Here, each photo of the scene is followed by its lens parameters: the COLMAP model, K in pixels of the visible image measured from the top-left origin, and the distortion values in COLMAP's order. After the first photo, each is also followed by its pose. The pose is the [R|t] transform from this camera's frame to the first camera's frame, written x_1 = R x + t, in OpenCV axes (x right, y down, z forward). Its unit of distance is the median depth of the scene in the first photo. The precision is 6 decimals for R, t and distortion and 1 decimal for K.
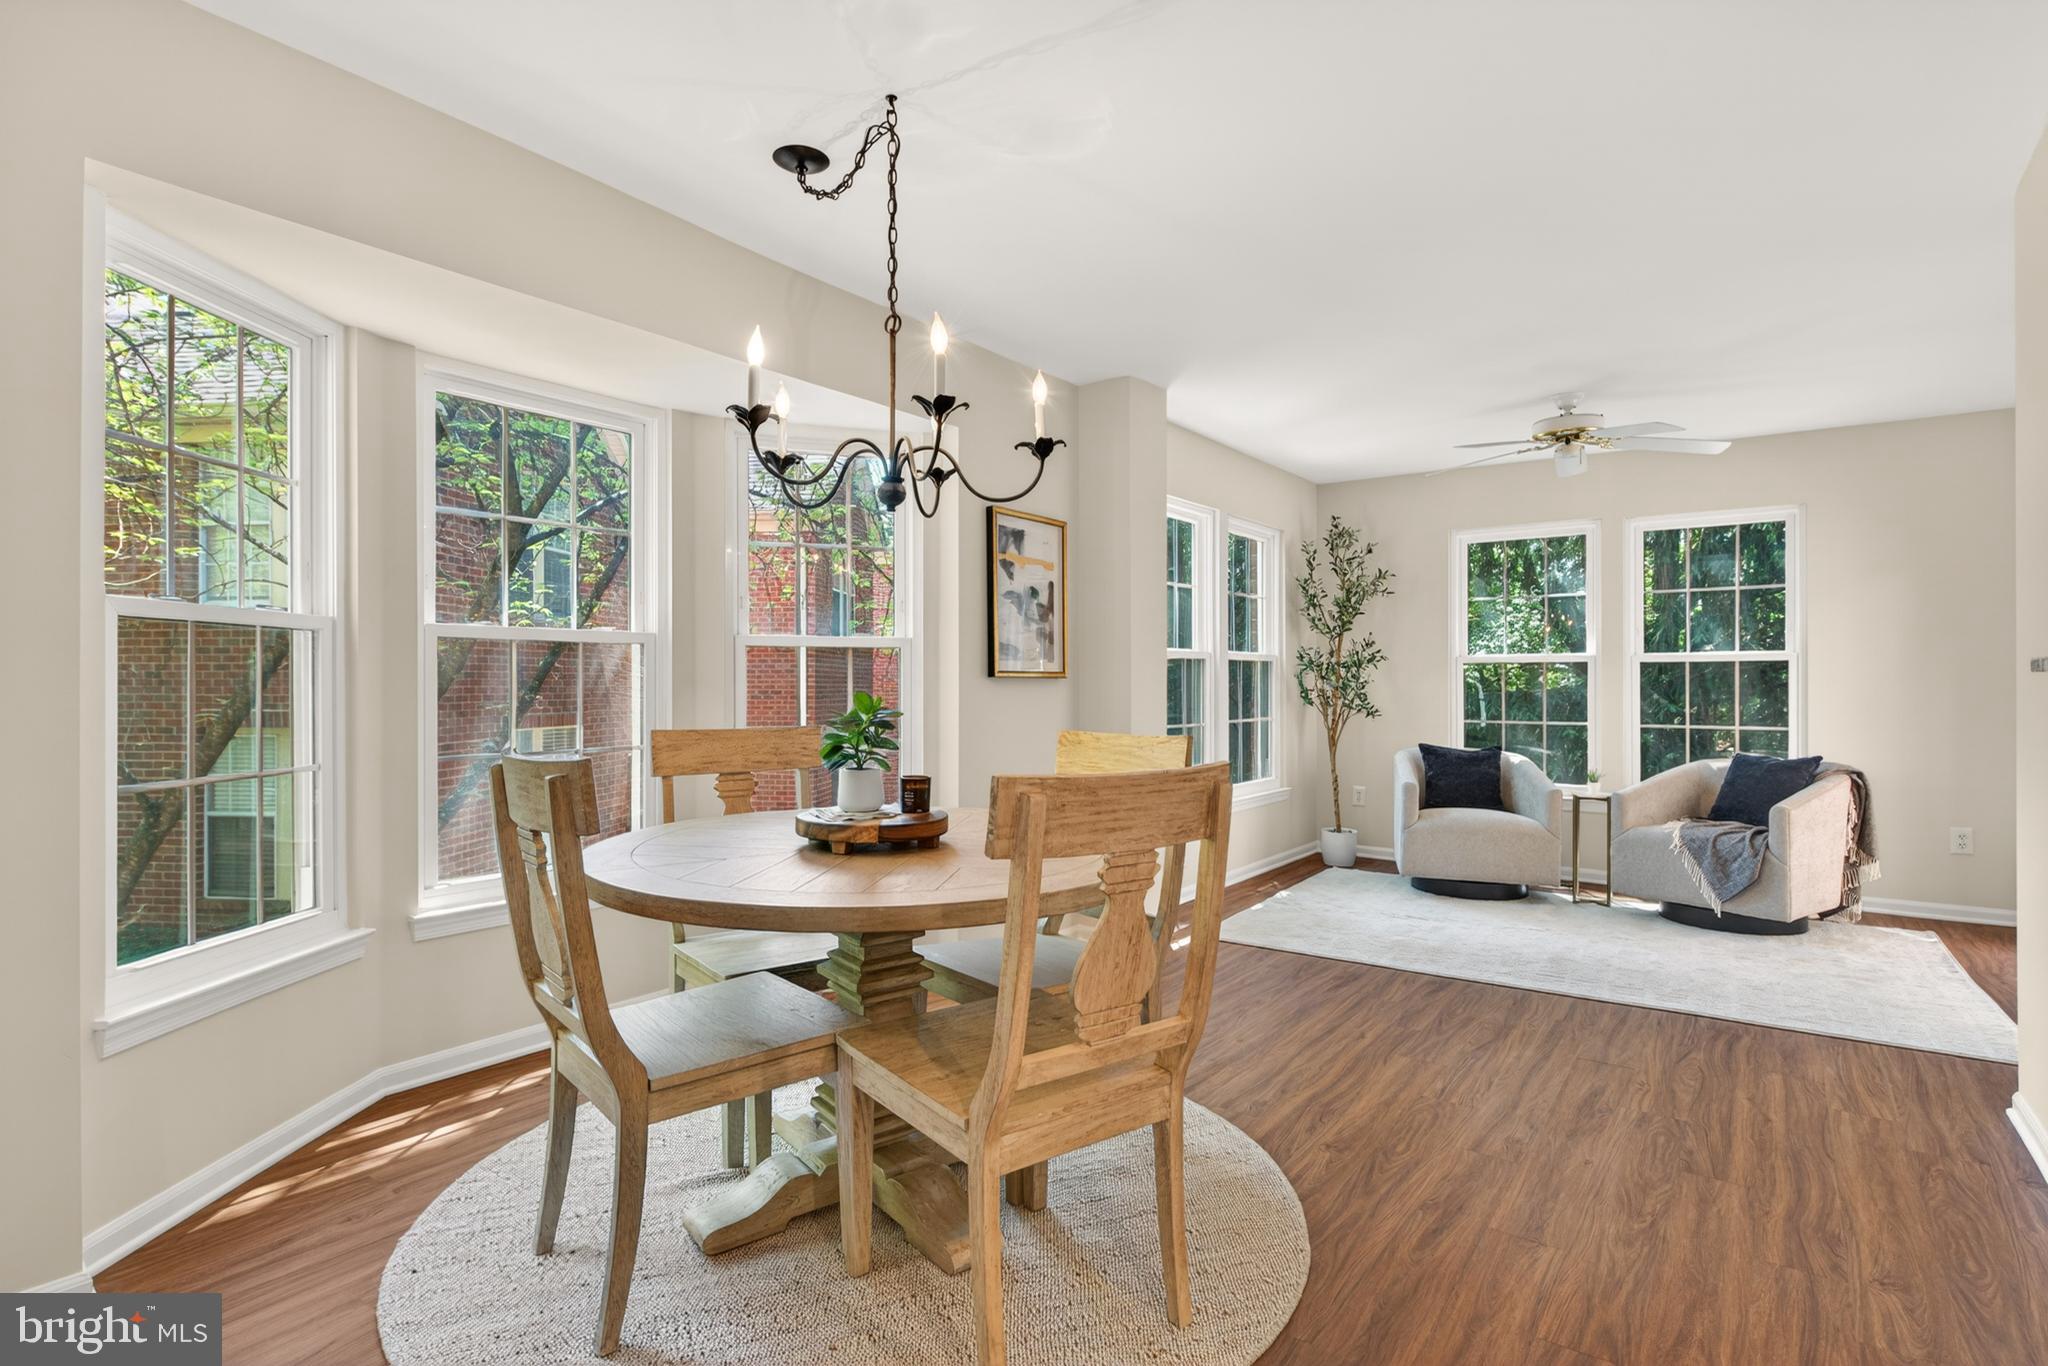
lens RADIAL K [[1027.0, 0, 984.6], [0, 1027.0, 681.4], [0, 0, 1]] dist [-0.013907, -0.001247]
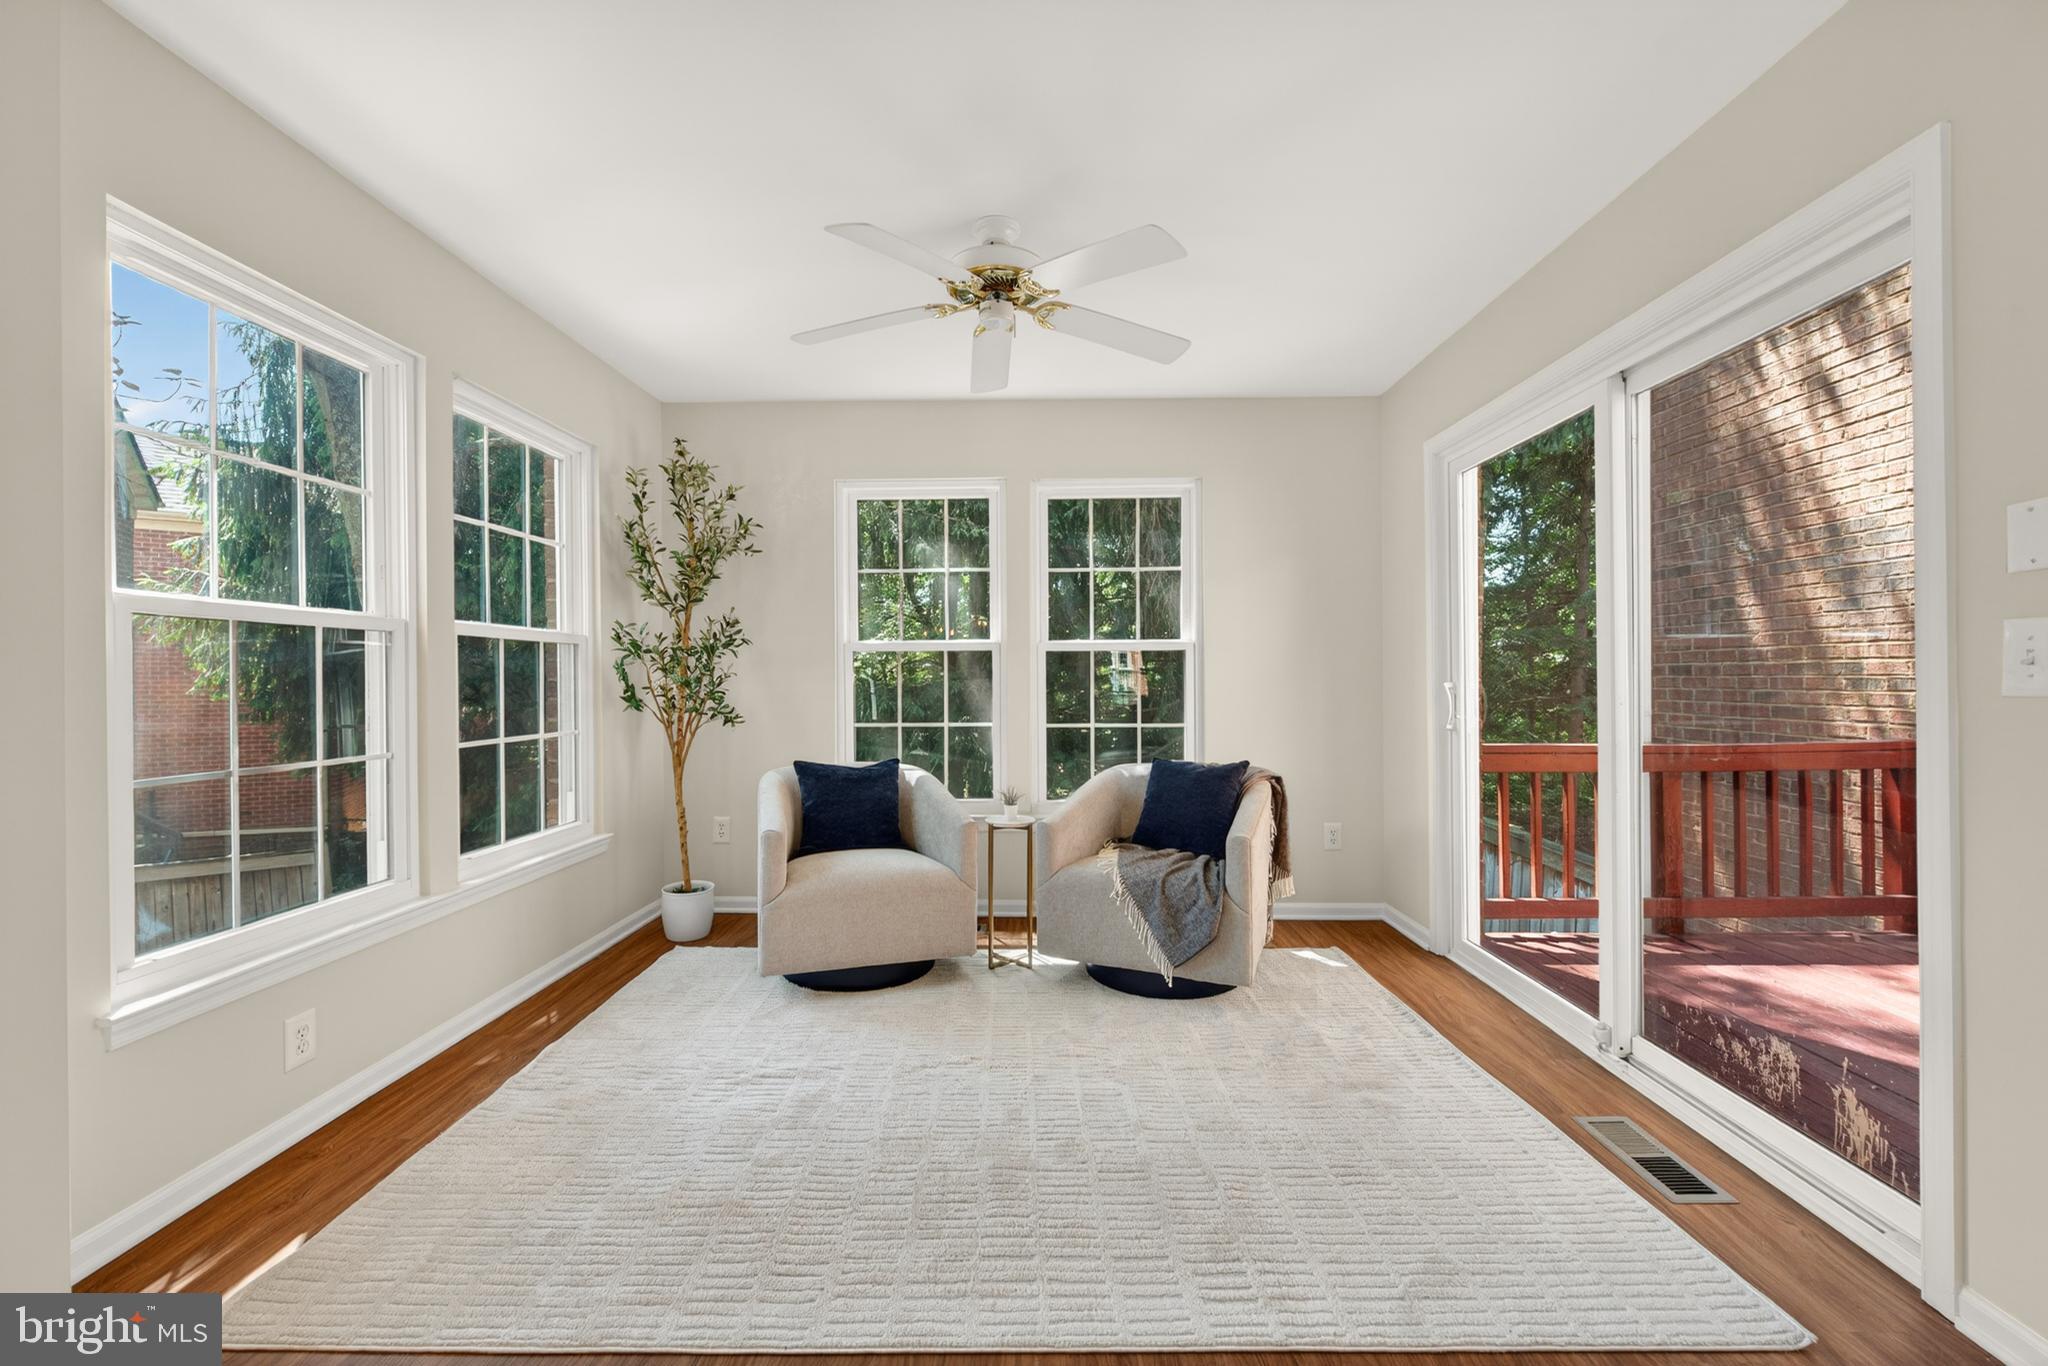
lens RADIAL K [[802.8, 0, 1021.7], [0, 802.8, 684.3], [0, 0, 1]] dist [0.002801, -0.003332]
pose [[0.804503, -0.008650, 0.593886, 0.224462], [0.004833, 0.999956, 0.008018, 0.003316], [-0.593929, -0.003580, 0.804509, 0.465821]]
